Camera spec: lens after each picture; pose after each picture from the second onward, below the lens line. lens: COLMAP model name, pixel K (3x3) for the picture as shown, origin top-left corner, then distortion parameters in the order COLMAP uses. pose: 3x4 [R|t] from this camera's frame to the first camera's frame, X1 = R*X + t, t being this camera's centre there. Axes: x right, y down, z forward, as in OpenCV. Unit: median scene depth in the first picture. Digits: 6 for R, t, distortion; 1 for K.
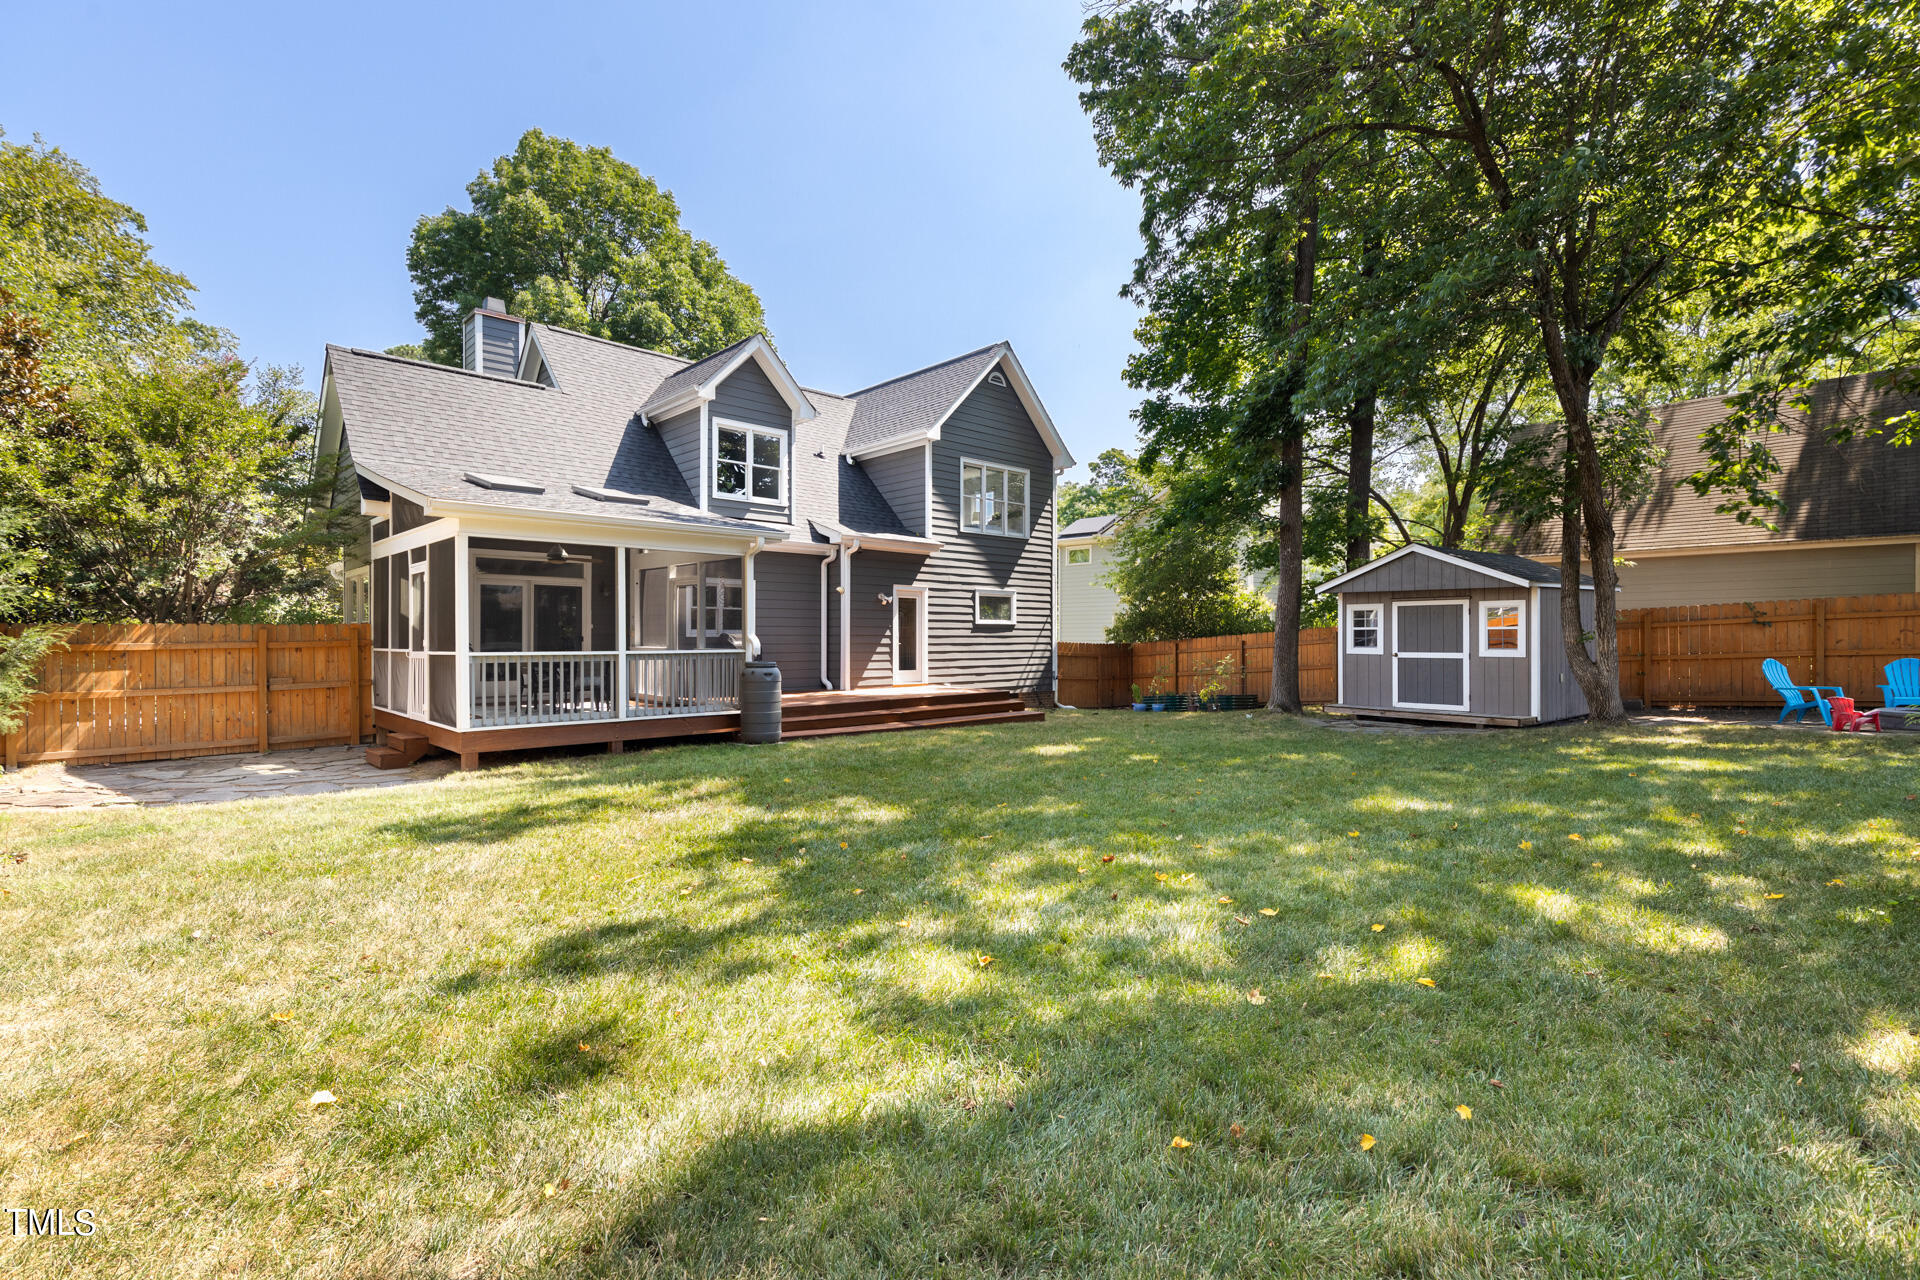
lens RADIAL K [[879.2, 0, 958.7], [0, 879.2, 640.0], [0, 0, 1]] dist [0.003586, 0.000008]
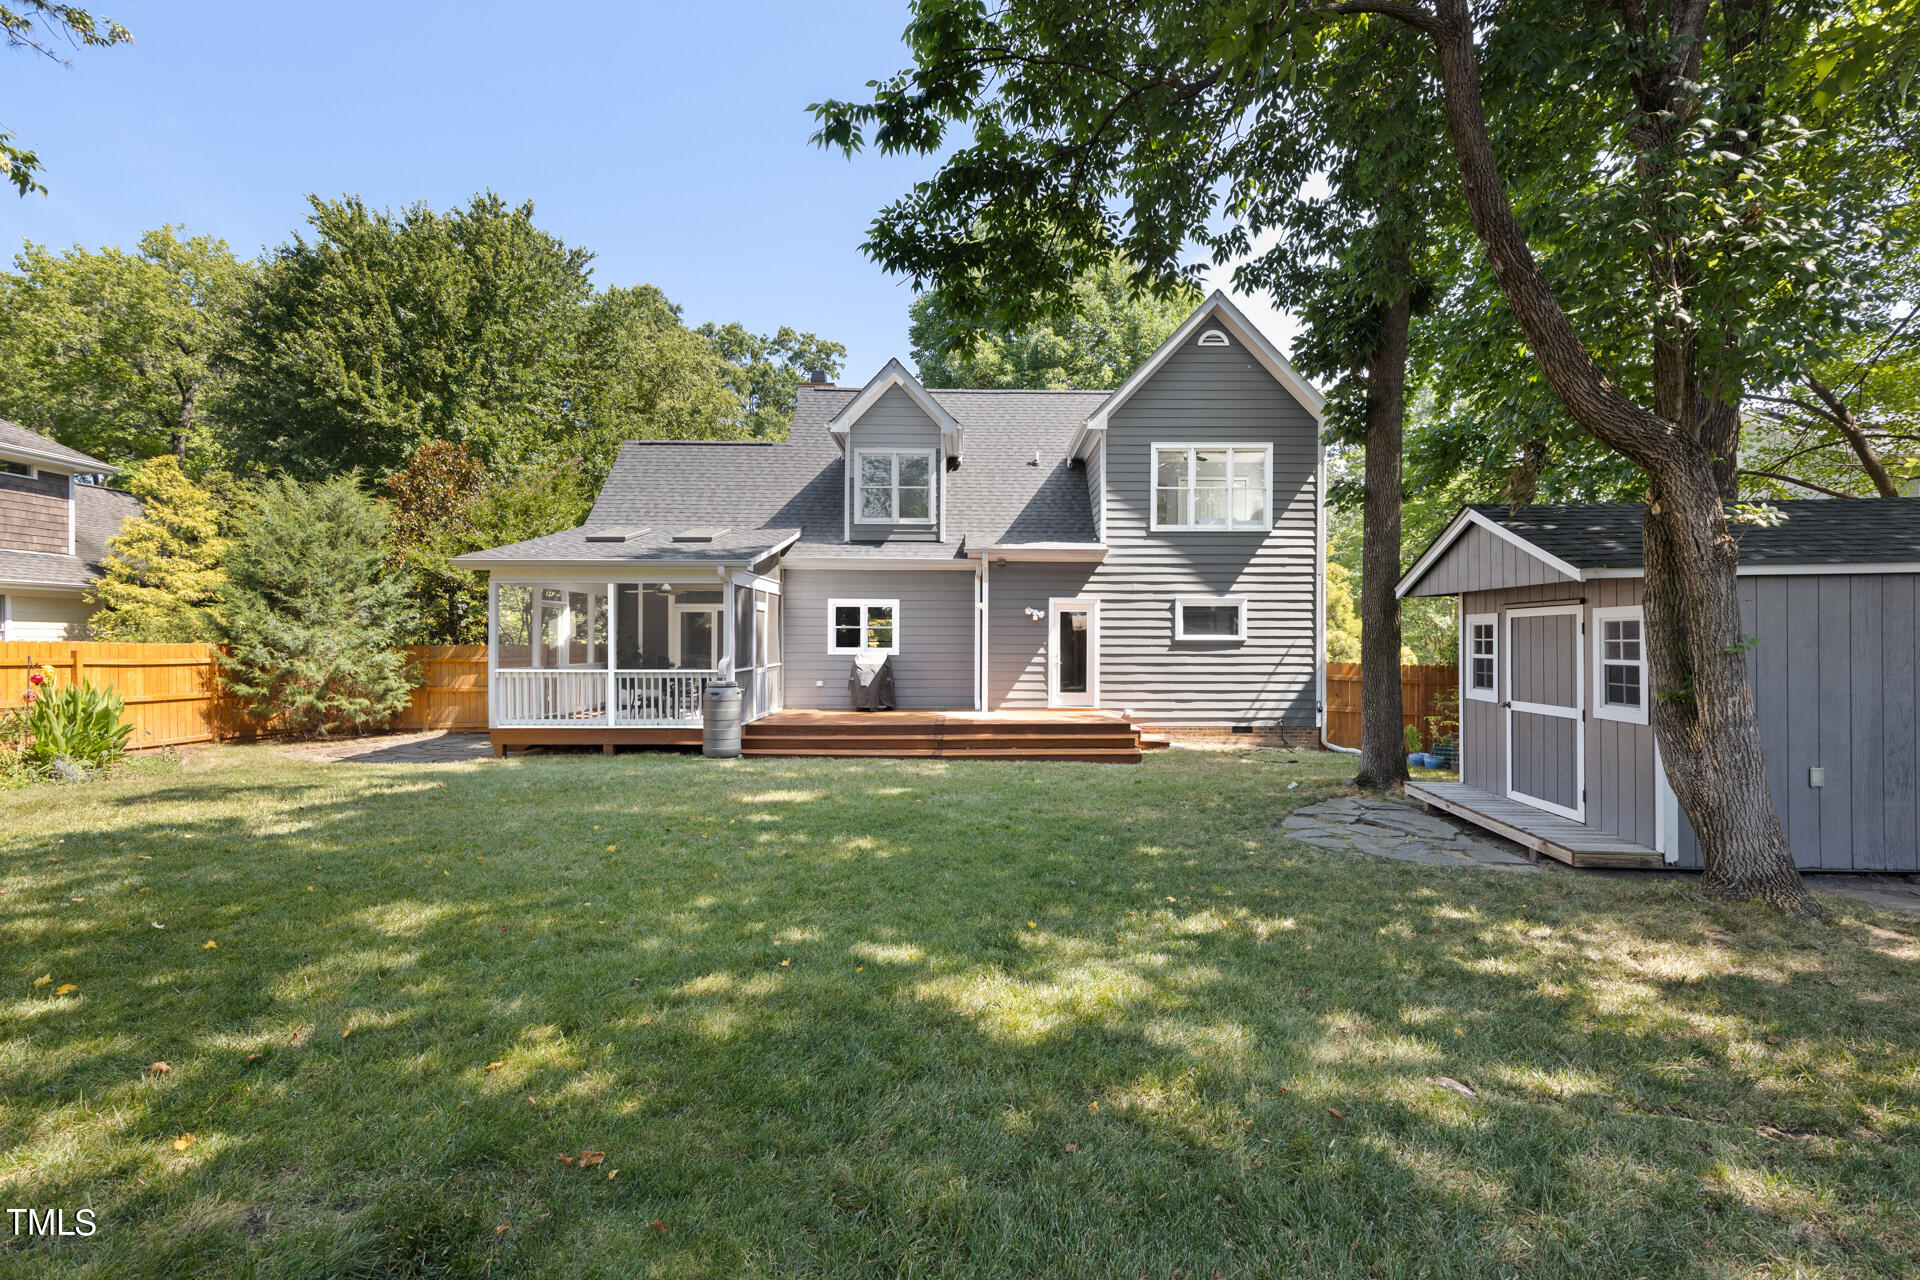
lens RADIAL K [[879.2, 0, 957.7], [0, 879.2, 639.5], [0, 0, 1]] dist [0.003586, 0.000008]
pose [[0.730032, 0.000248, -0.683413, 0.478748], [-0.004067, 0.999984, -0.003981, -0.016004], [0.683401, 0.005686, 0.730021, 0.272550]]
